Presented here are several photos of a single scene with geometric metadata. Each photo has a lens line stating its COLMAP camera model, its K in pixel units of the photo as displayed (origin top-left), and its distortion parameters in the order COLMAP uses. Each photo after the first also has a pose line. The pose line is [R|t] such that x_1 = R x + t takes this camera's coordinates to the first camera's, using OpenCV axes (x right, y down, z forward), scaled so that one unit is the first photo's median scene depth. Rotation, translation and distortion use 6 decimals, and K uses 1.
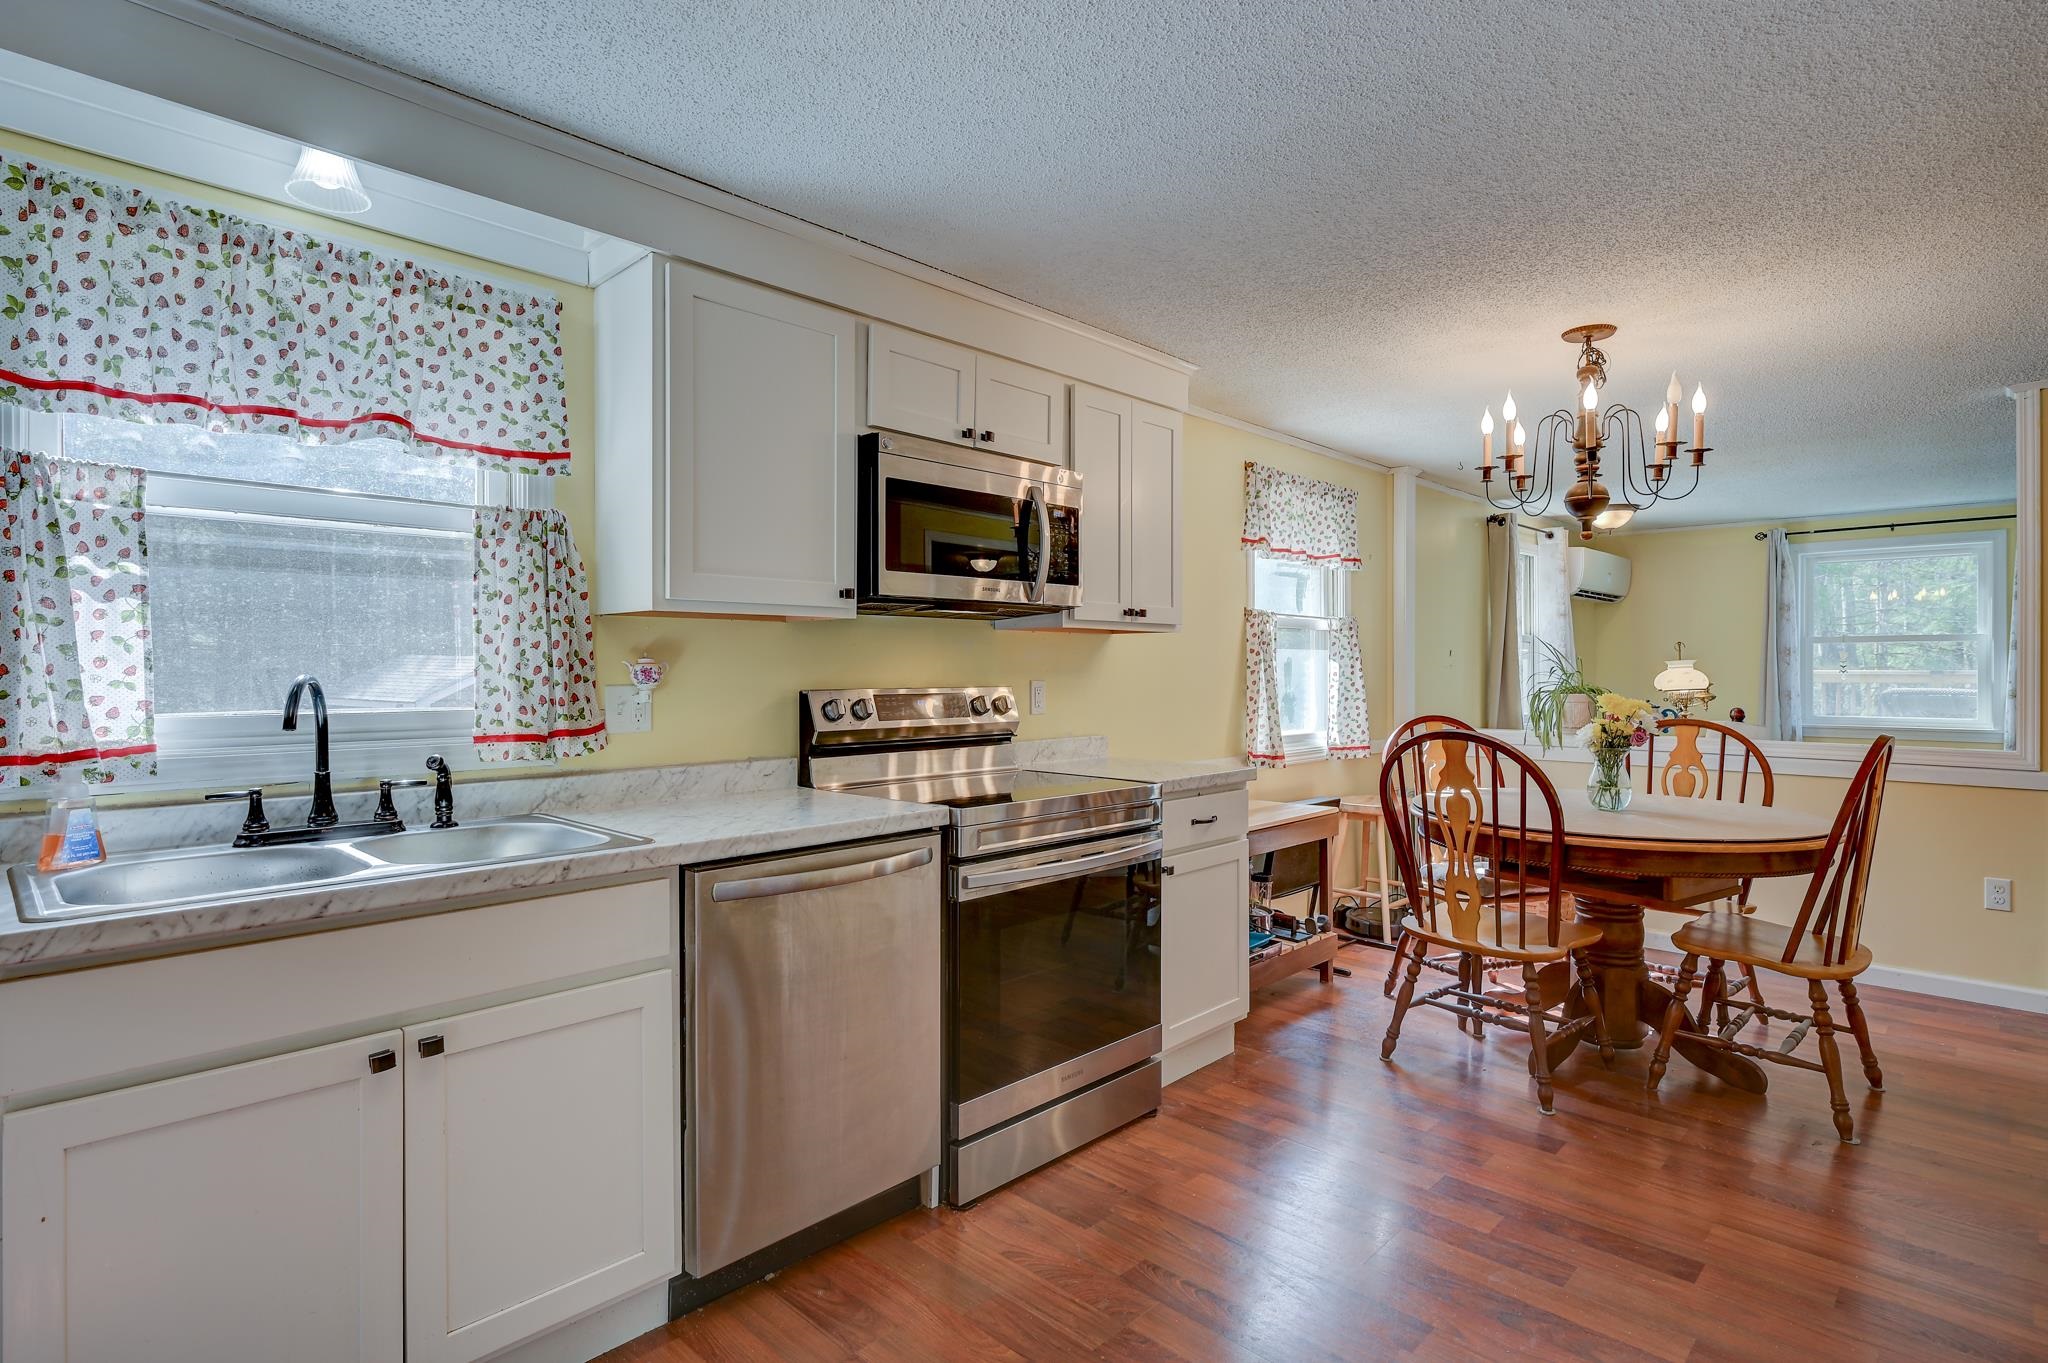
lens RADIAL K [[1030.6, 0, 1027.9], [0, 1030.6, 674.3], [0, 0, 1]] dist [0.002838, 0.000038]
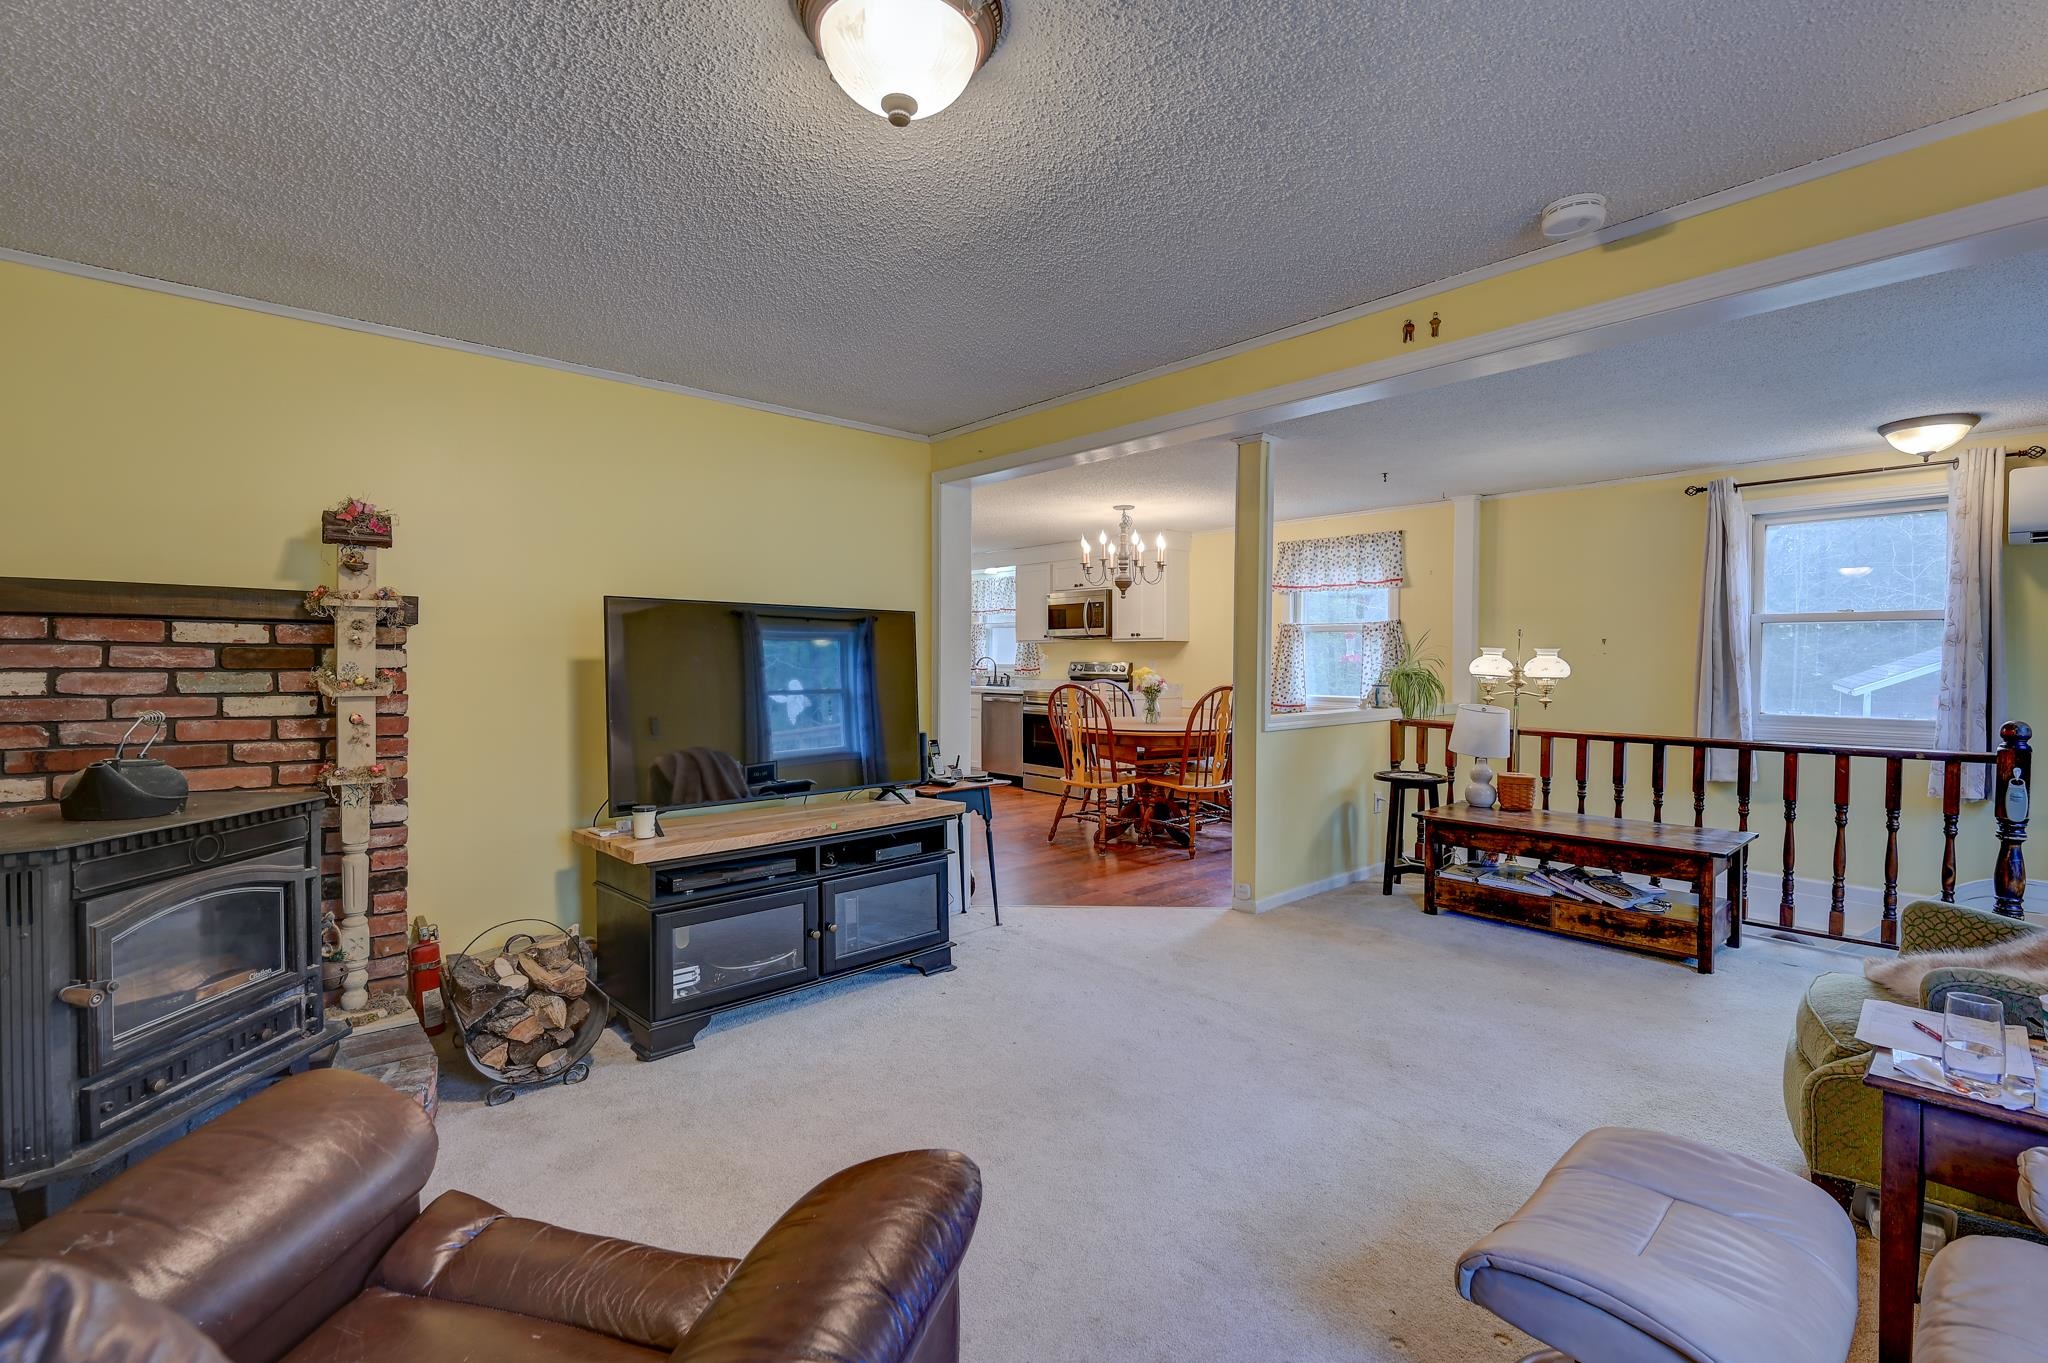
lens RADIAL K [[894.3, 0, 1027.6], [0, 894.3, 677.6], [0, 0, 1]] dist [0.001473, 0.000166]
pose [[-0.079546, 0.022084, -0.996587, 3.163021], [-0.008236, 0.999706, 0.022811, 0.000932], [0.996797, 0.010023, -0.079341, 1.190112]]
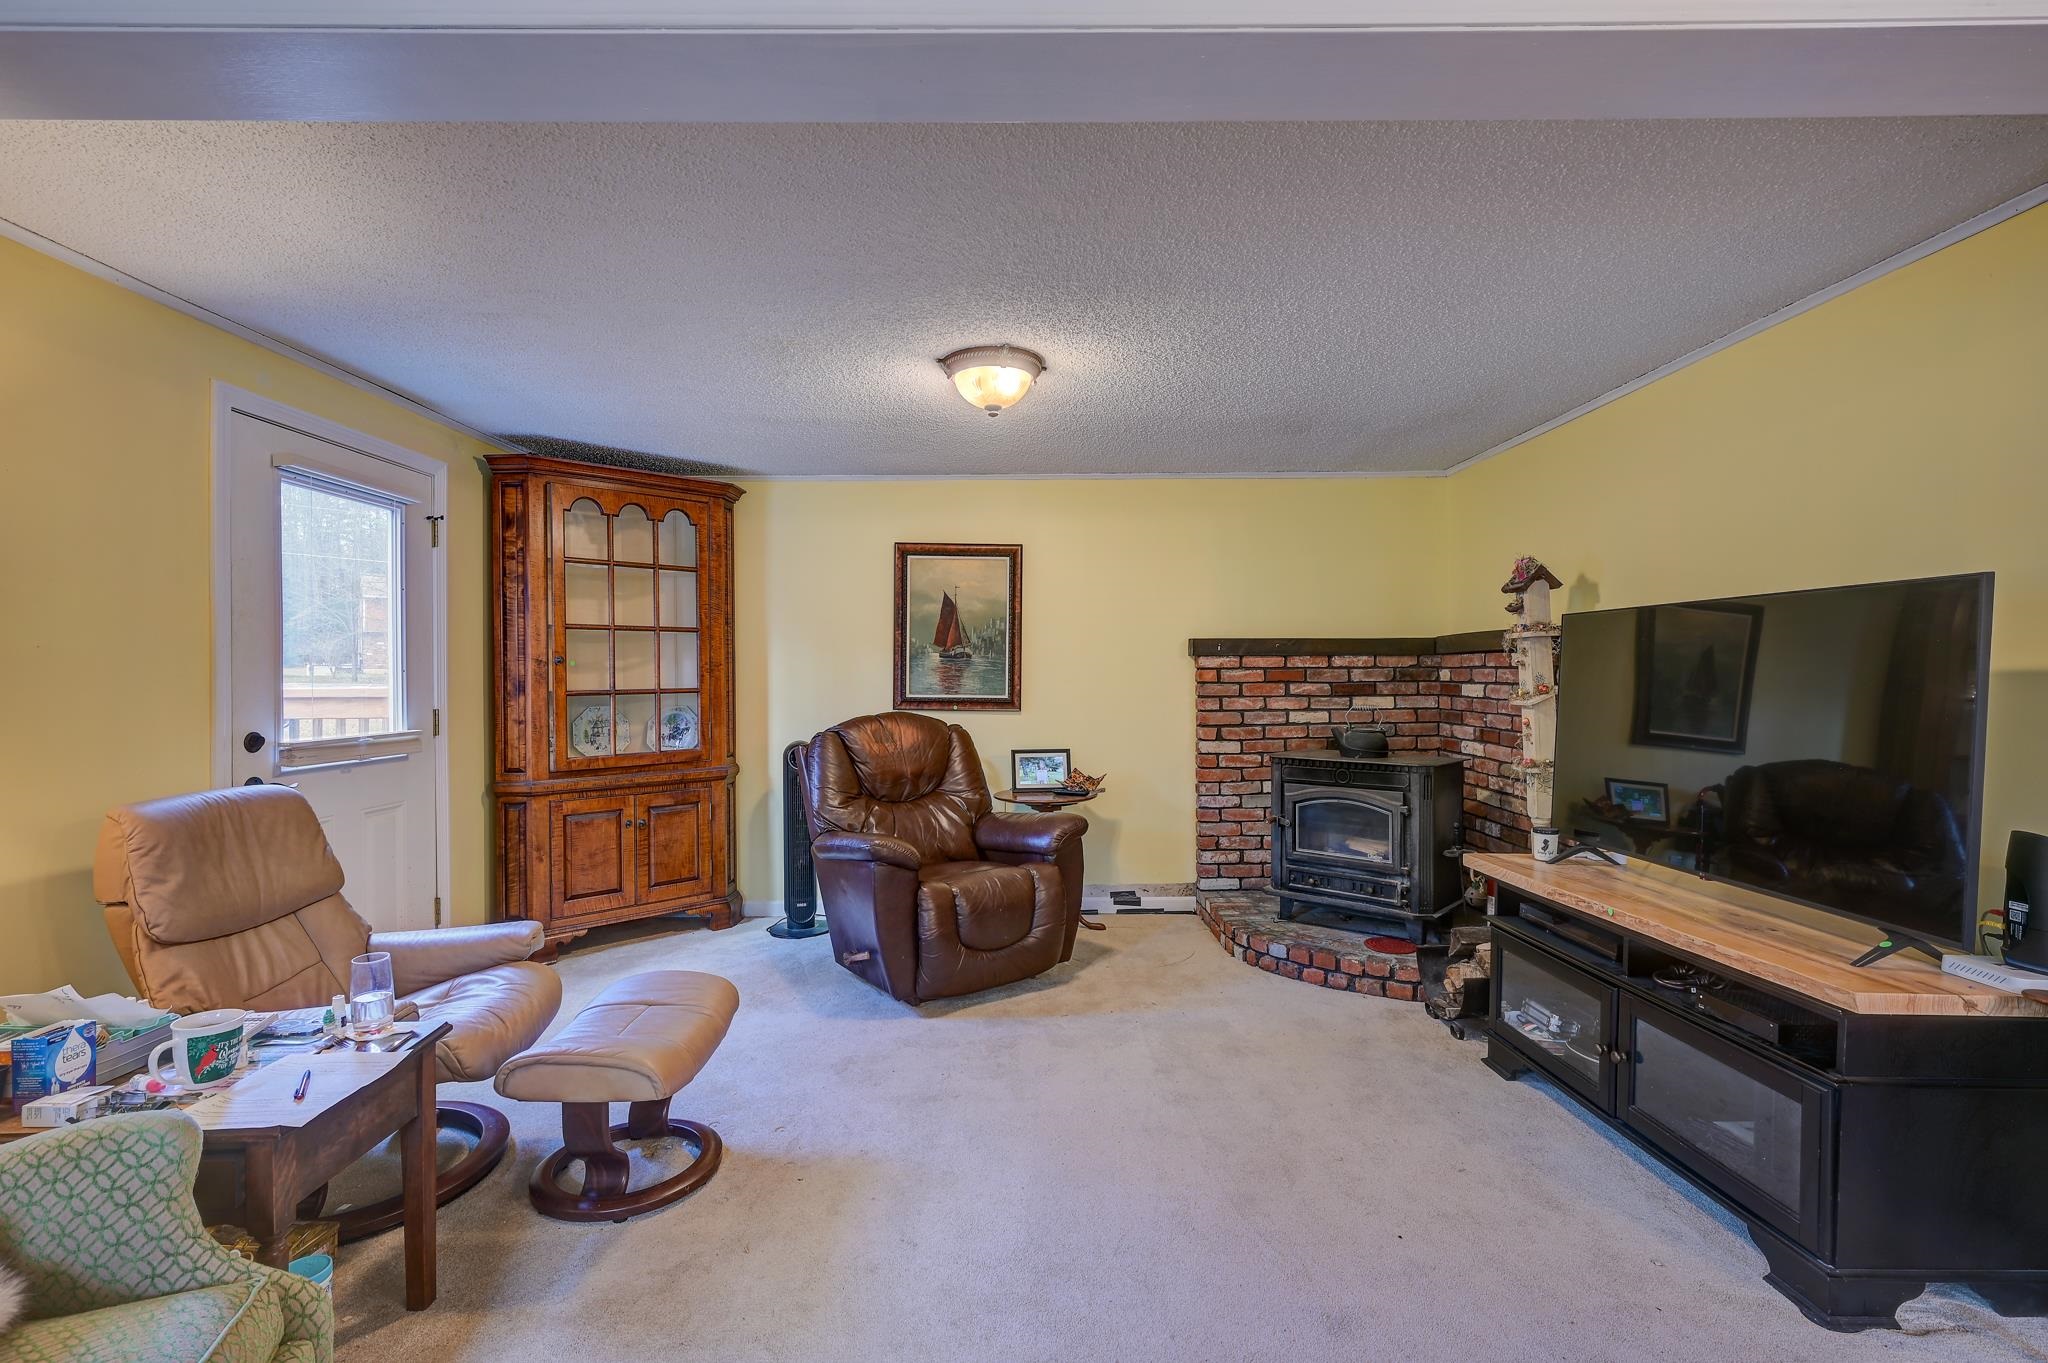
lens RADIAL K [[908.9, 0, 1023.2], [0, 908.9, 674.5], [0, 0, 1]] dist [0.000278, 0.000272]
pose [[-0.701368, 0.004964, 0.712783, 1.735994], [0.009829, 0.999948, 0.002708, -0.004884], [-0.712732, 0.008905, -0.701380, 1.857642]]
